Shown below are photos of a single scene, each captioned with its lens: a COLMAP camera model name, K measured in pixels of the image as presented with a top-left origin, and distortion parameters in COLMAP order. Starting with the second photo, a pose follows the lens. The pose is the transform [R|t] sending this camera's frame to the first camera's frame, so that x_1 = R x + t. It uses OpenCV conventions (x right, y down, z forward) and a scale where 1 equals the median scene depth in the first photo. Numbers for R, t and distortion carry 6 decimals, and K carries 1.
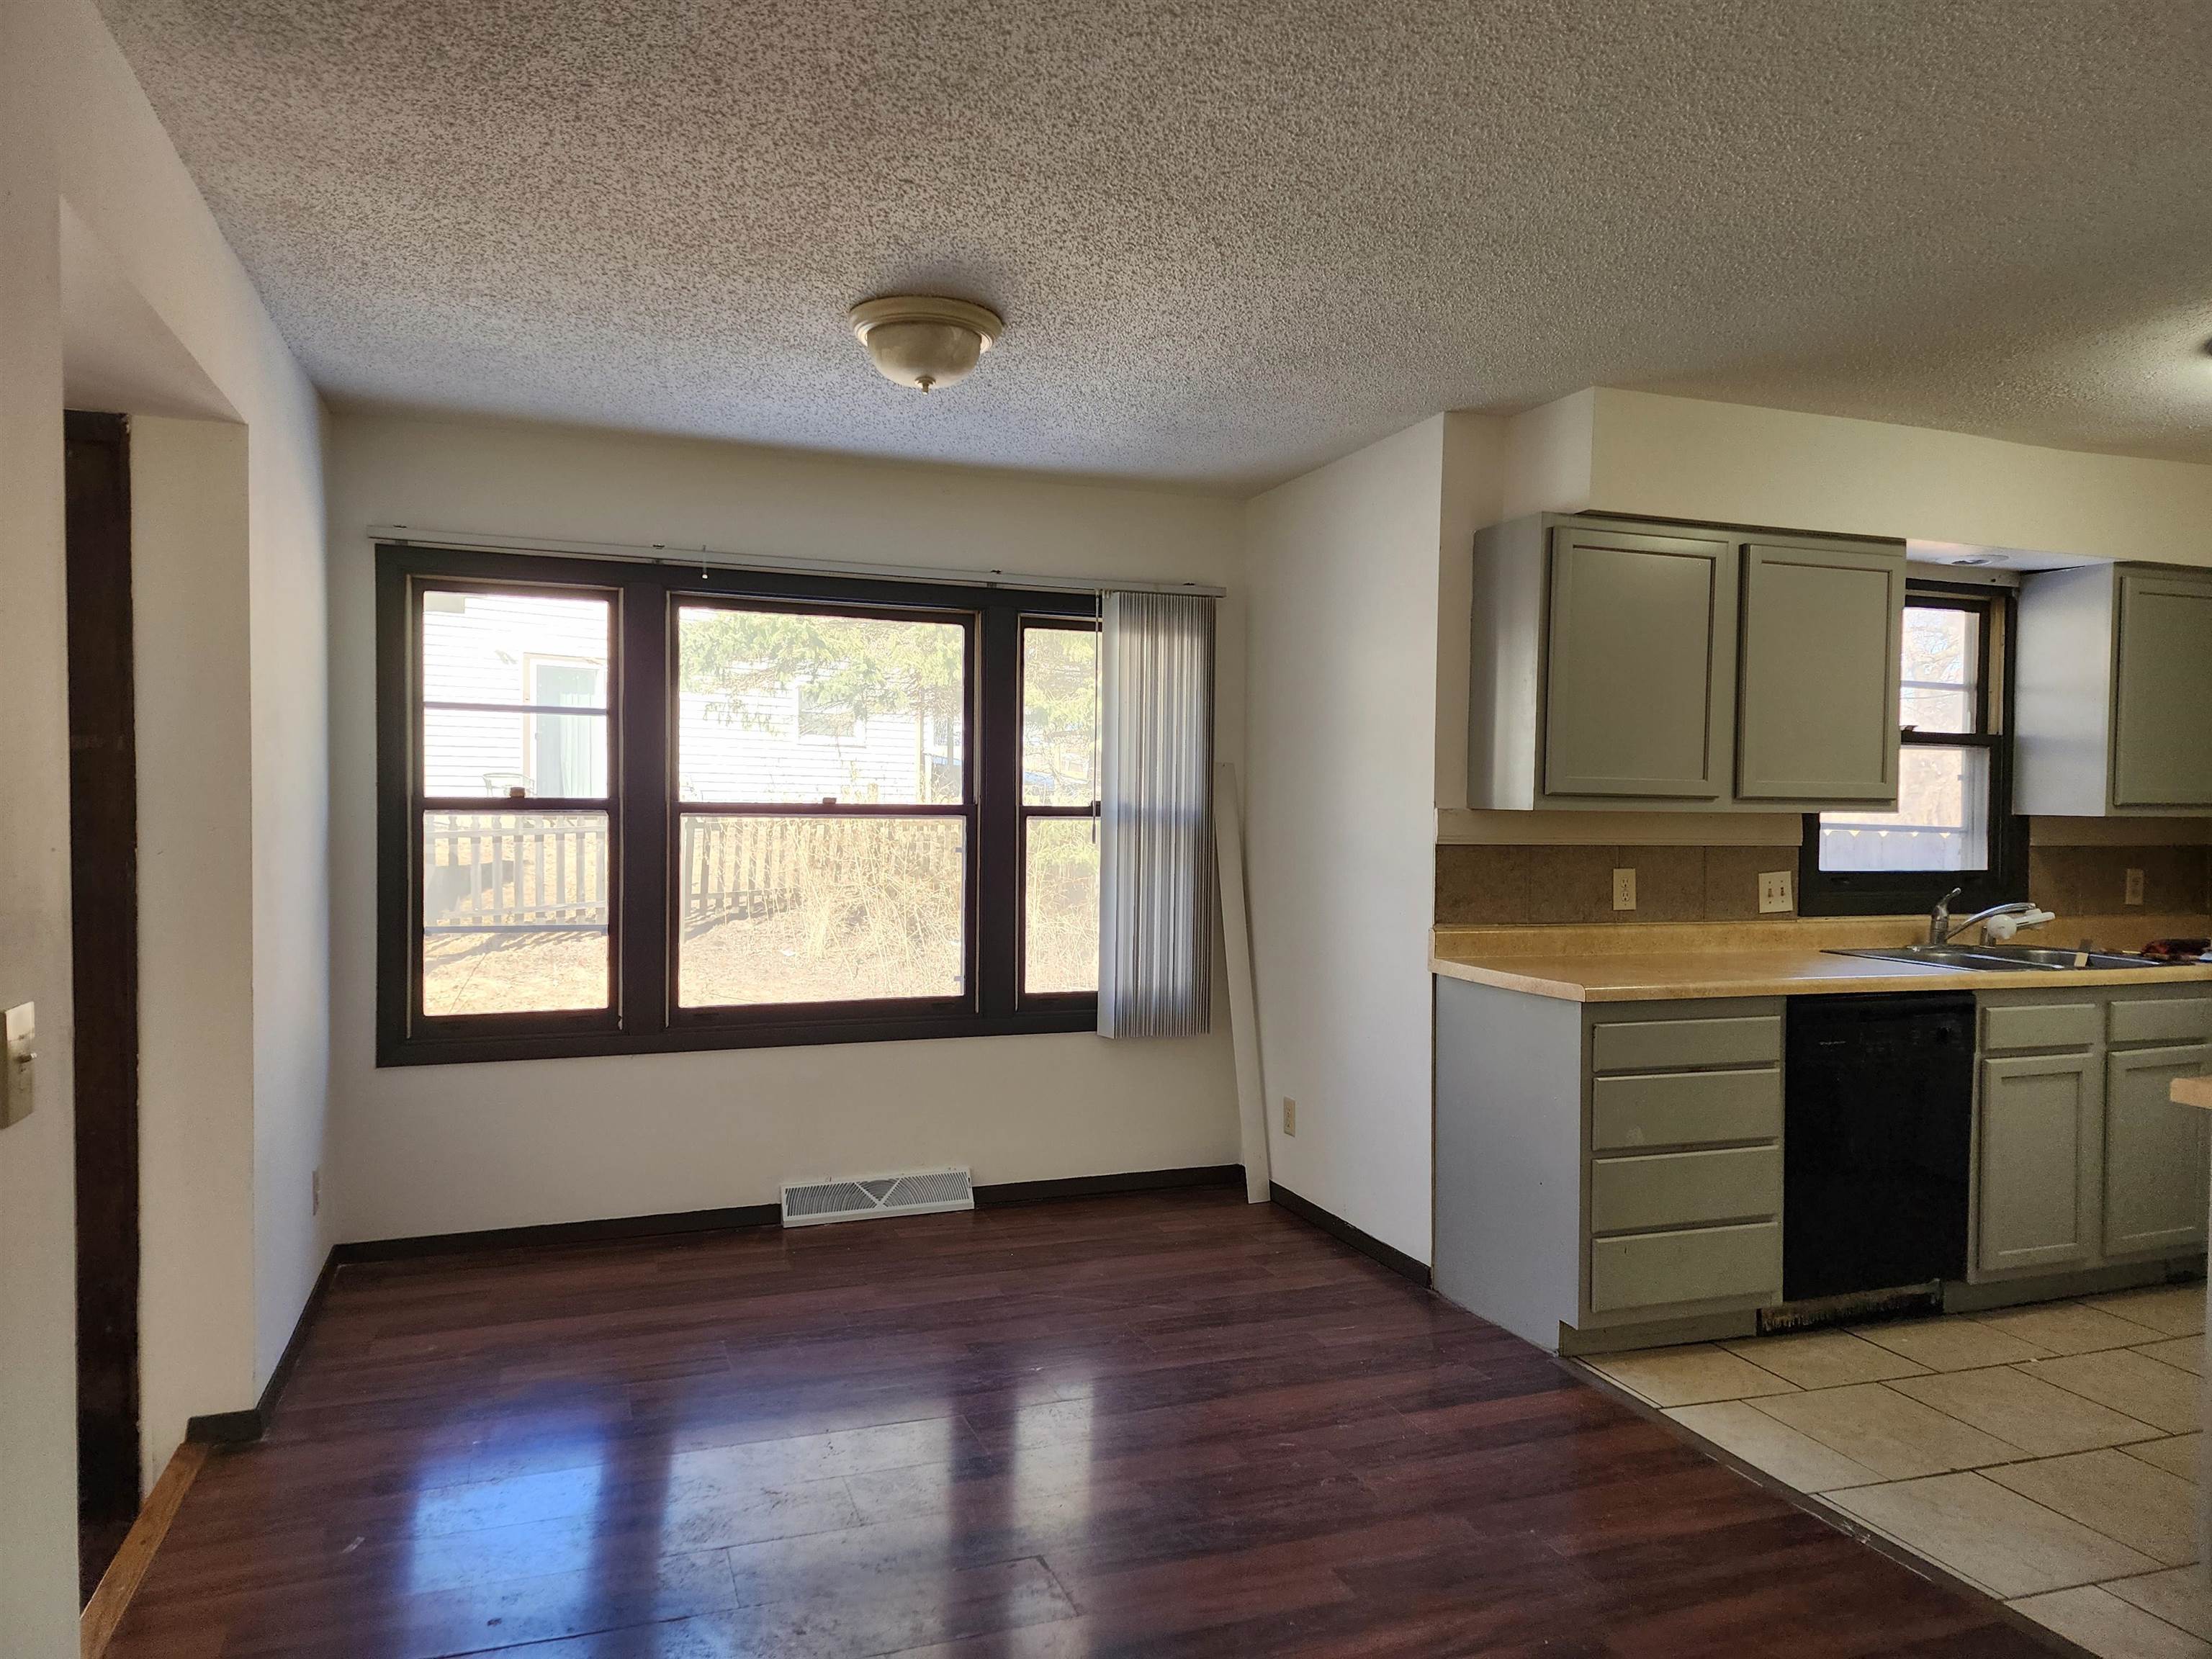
lens RADIAL K [[1486.8, 0, 1087.4], [0, 1486.8, 835.9], [0, 0, 1]] dist [0.076765, -0.060944]
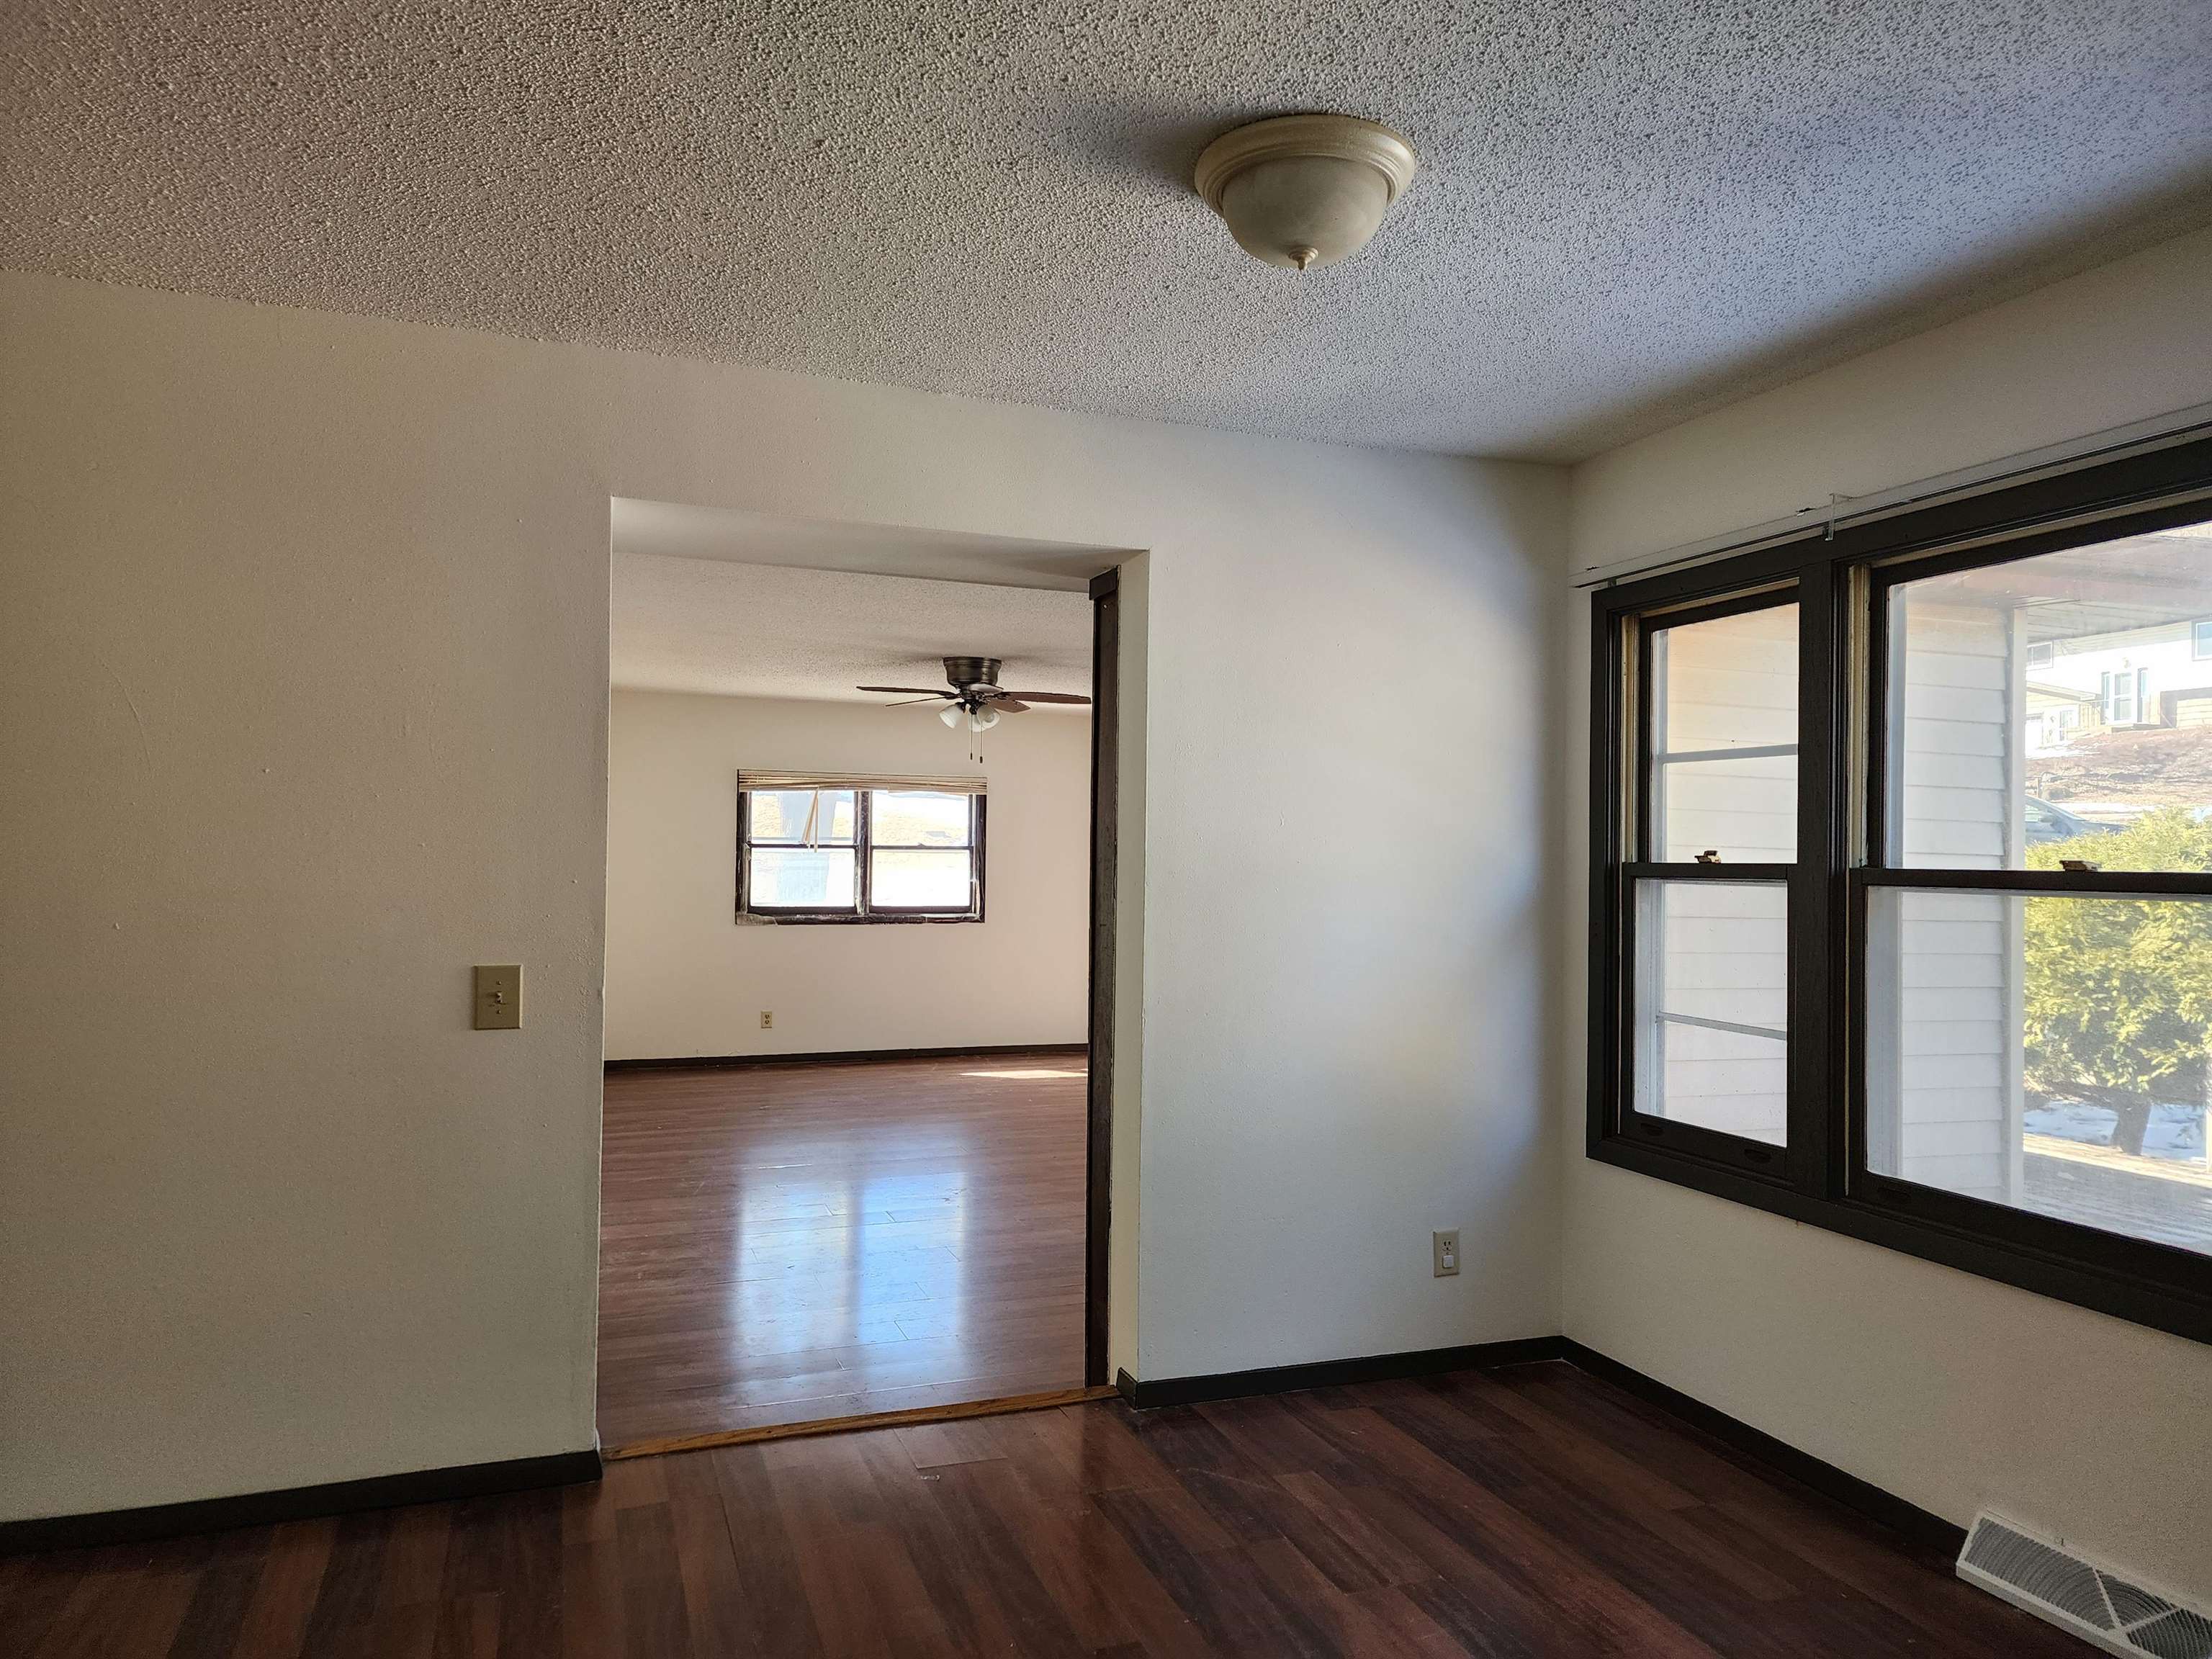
lens RADIAL K [[1486.8, 0, 1123.8], [0, 1486.8, 828.4], [0, 0, 1]] dist [0.076765, -0.060944]
pose [[0.003918, -0.033195, -0.999441, 0.426930], [-0.038553, 0.998701, -0.033322, -0.004931], [0.999249, 0.038662, 0.002633, 0.670573]]
